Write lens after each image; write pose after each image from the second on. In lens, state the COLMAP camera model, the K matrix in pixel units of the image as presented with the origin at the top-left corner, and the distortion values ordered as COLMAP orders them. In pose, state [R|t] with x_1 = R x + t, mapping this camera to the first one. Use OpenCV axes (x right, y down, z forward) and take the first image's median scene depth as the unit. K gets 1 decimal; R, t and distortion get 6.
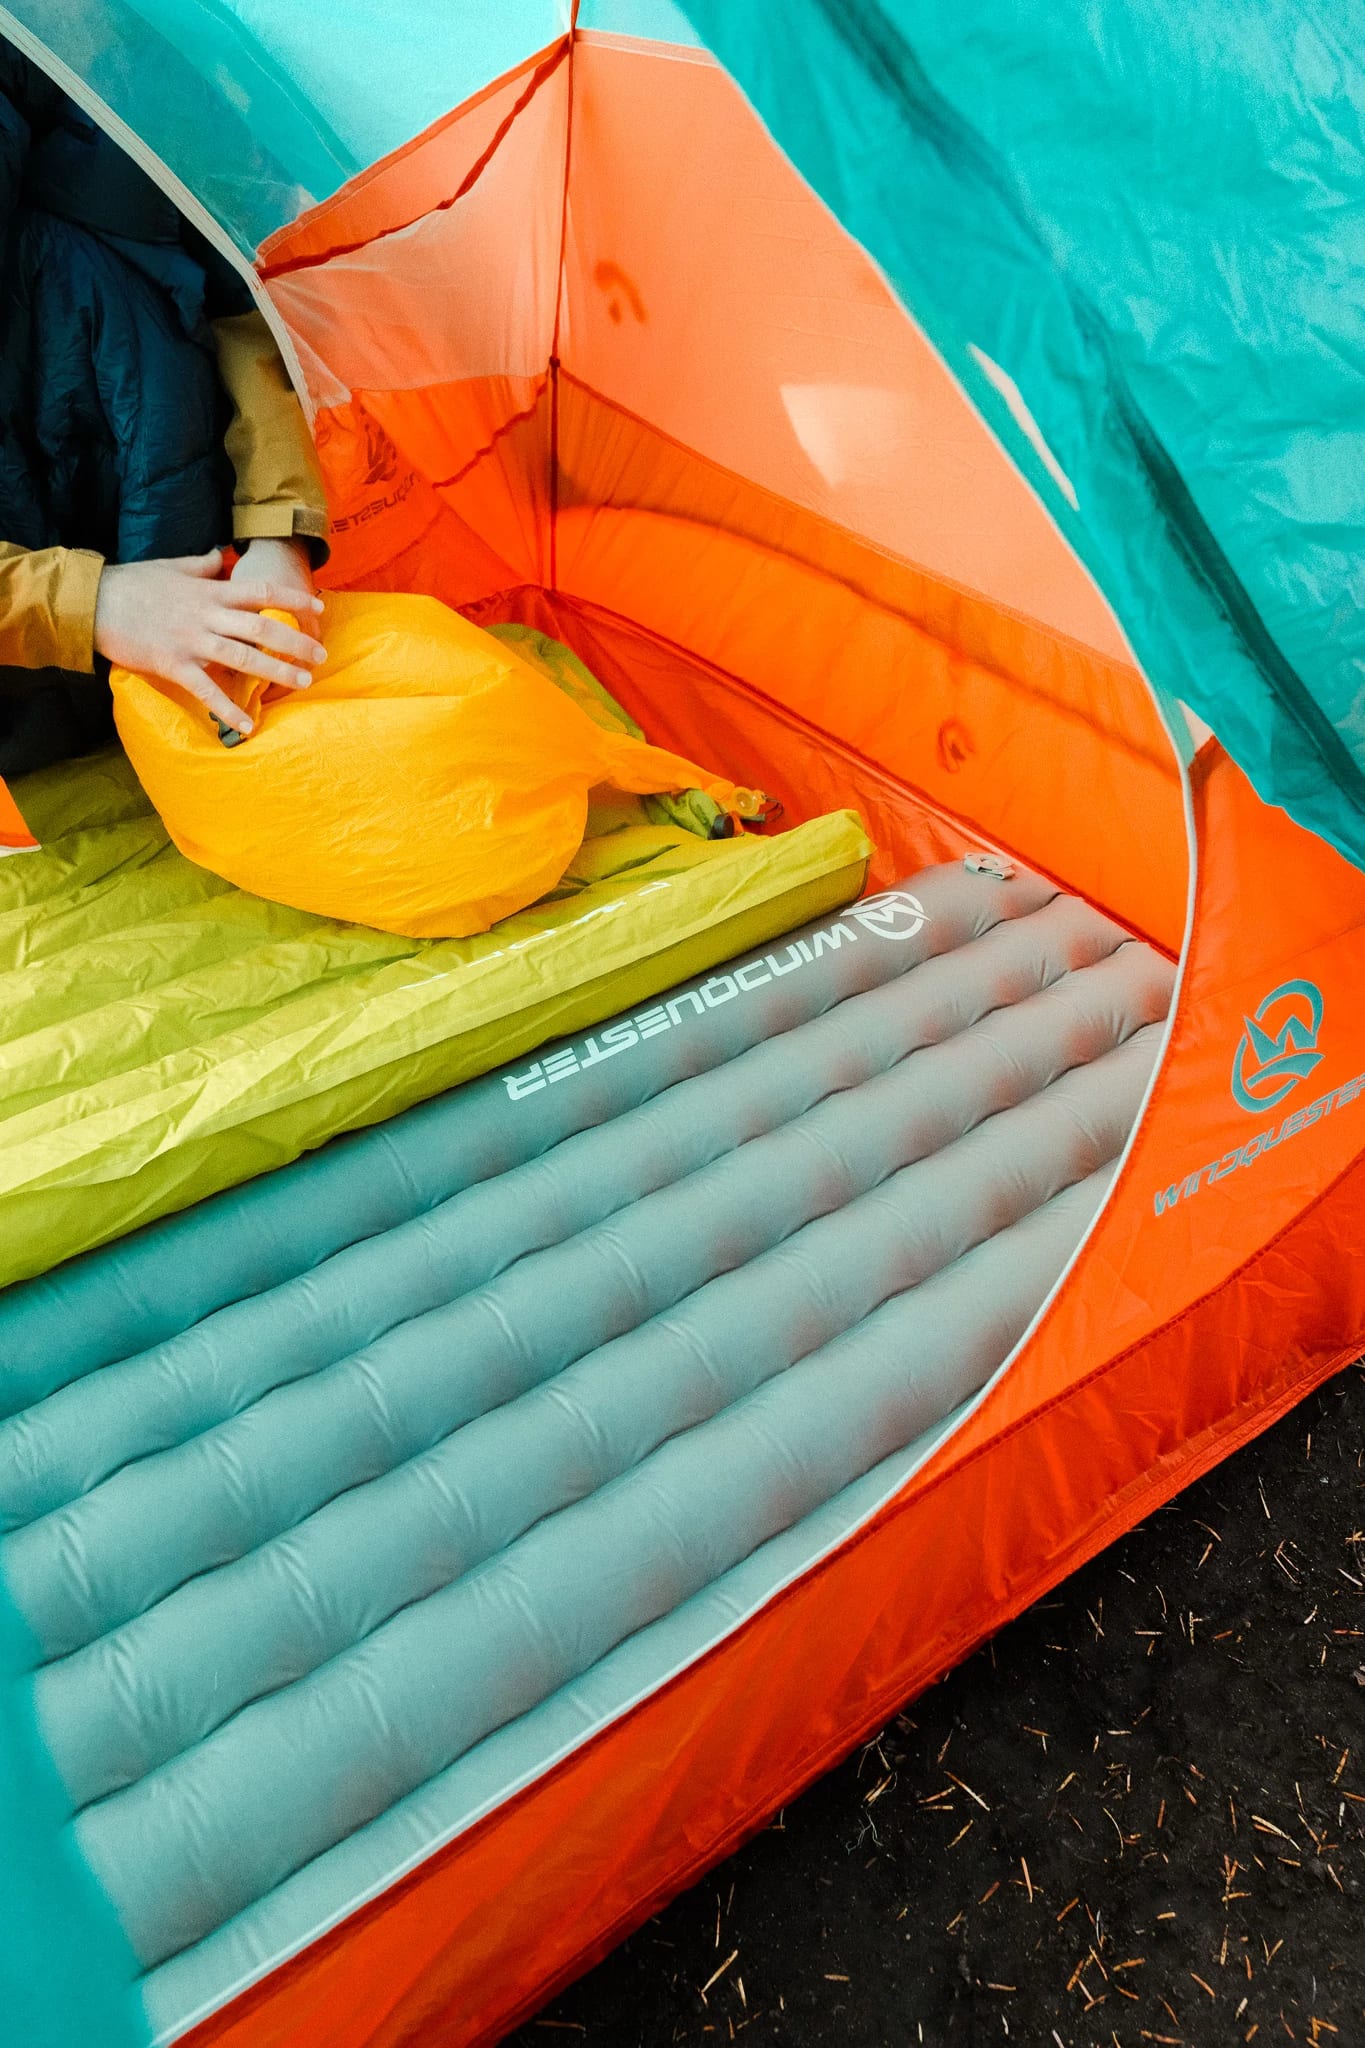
lens RADIAL K [[1406.1, 0, 682.5], [0, 1406.1, 1024.0], [0, 0, 1]] dist [-0.048089, 0.015400]
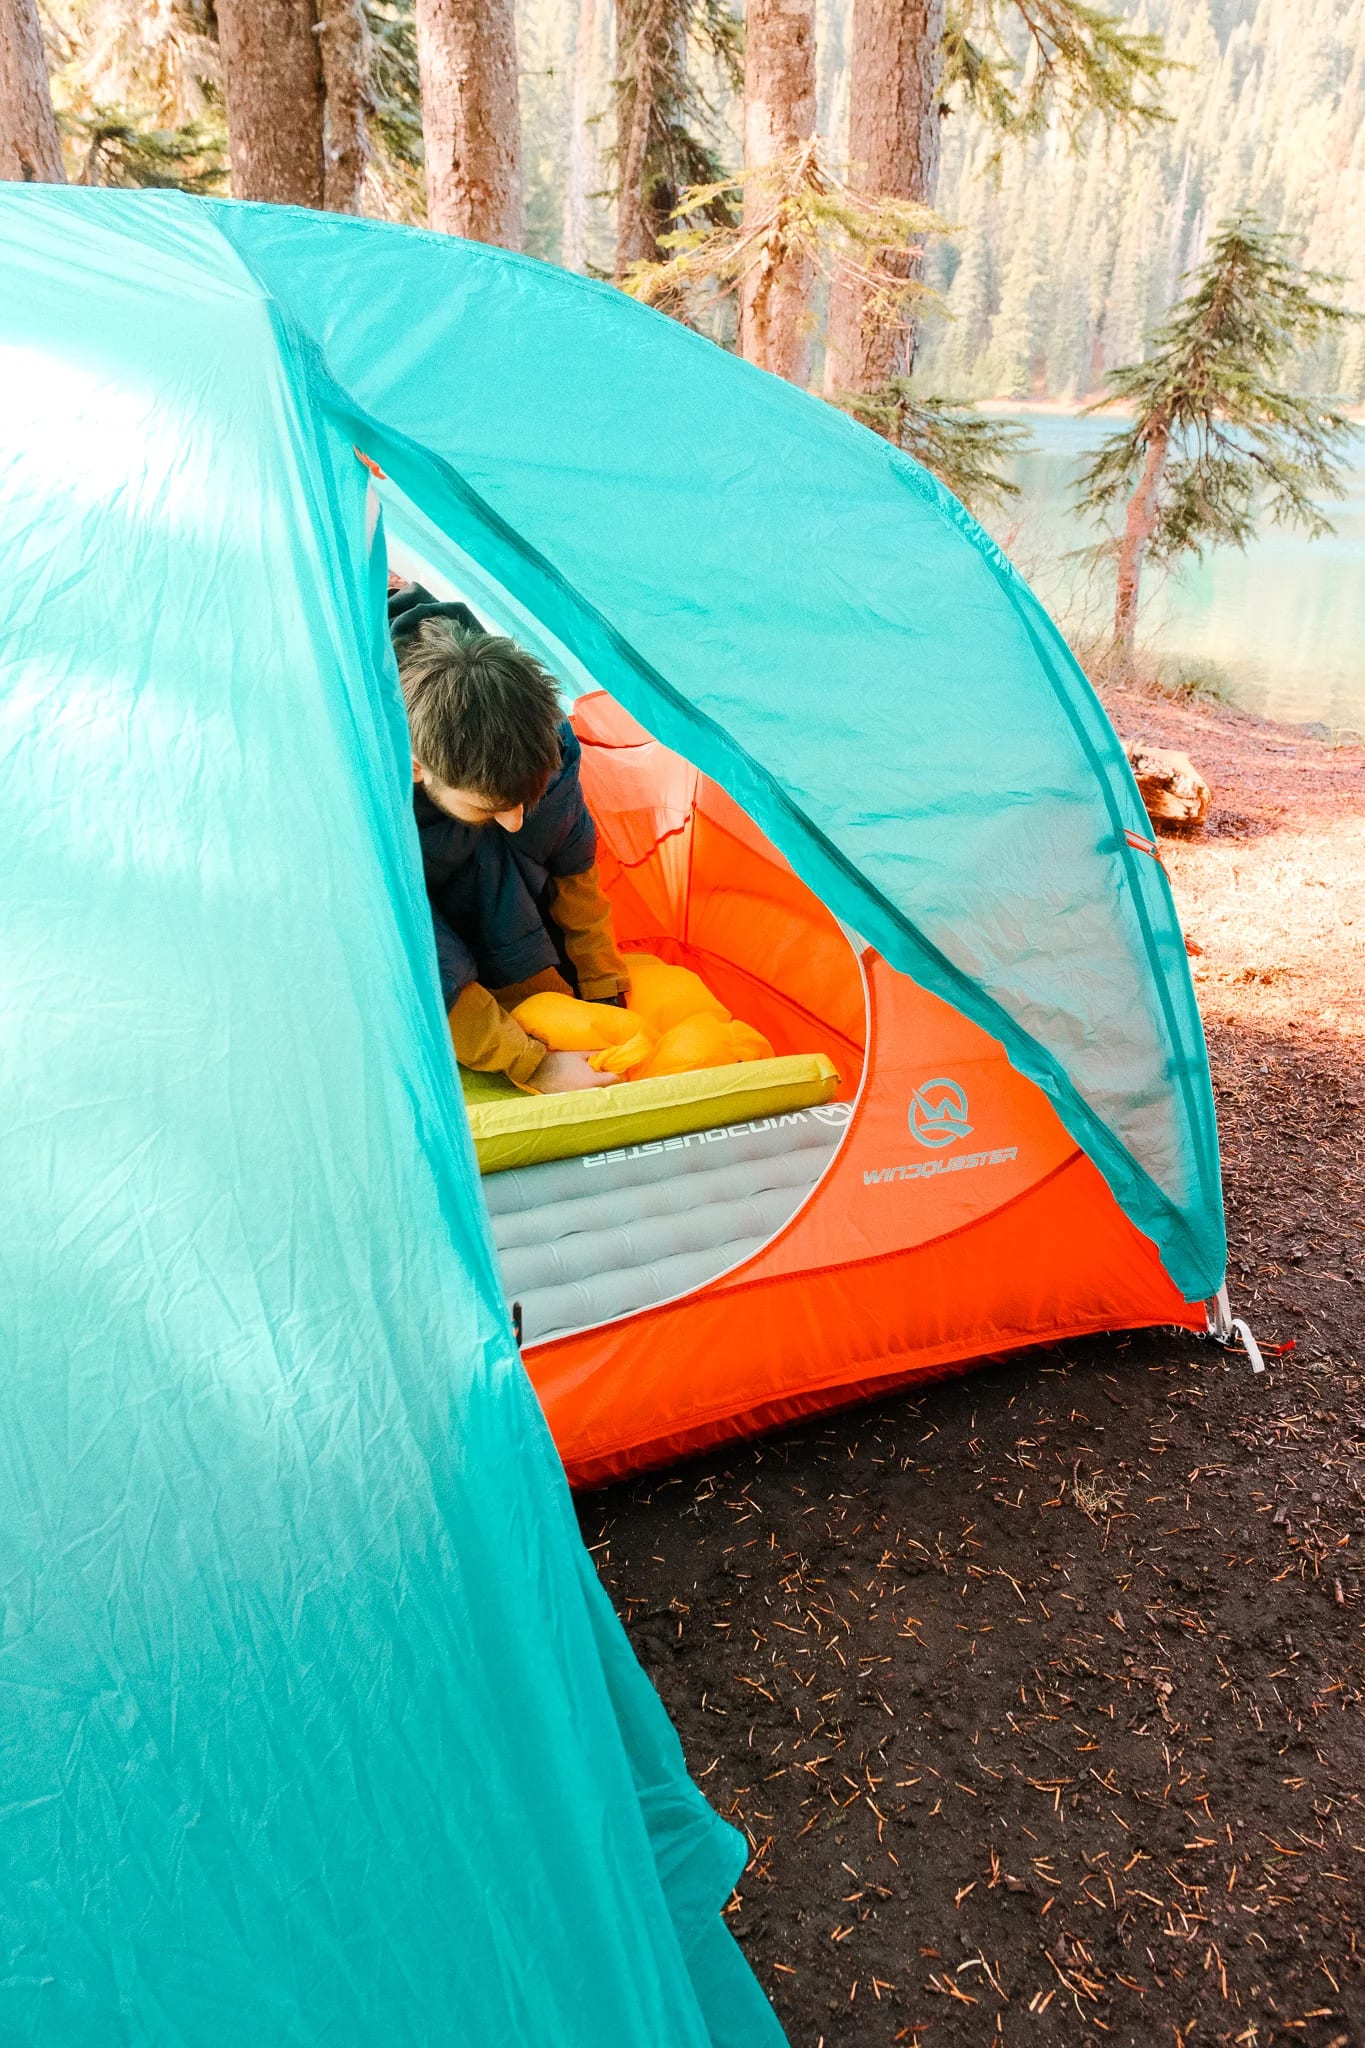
lens RADIAL K [[1406.1, 0, 682.5], [0, 1406.1, 1024.0], [0, 0, 1]] dist [-0.048089, 0.015400]
pose [[0.982897, 0.082815, -0.164485, 0.265473], [-0.128647, 0.947878, -0.291507, 0.366033], [0.131771, 0.307682, 0.942321, -0.688390]]
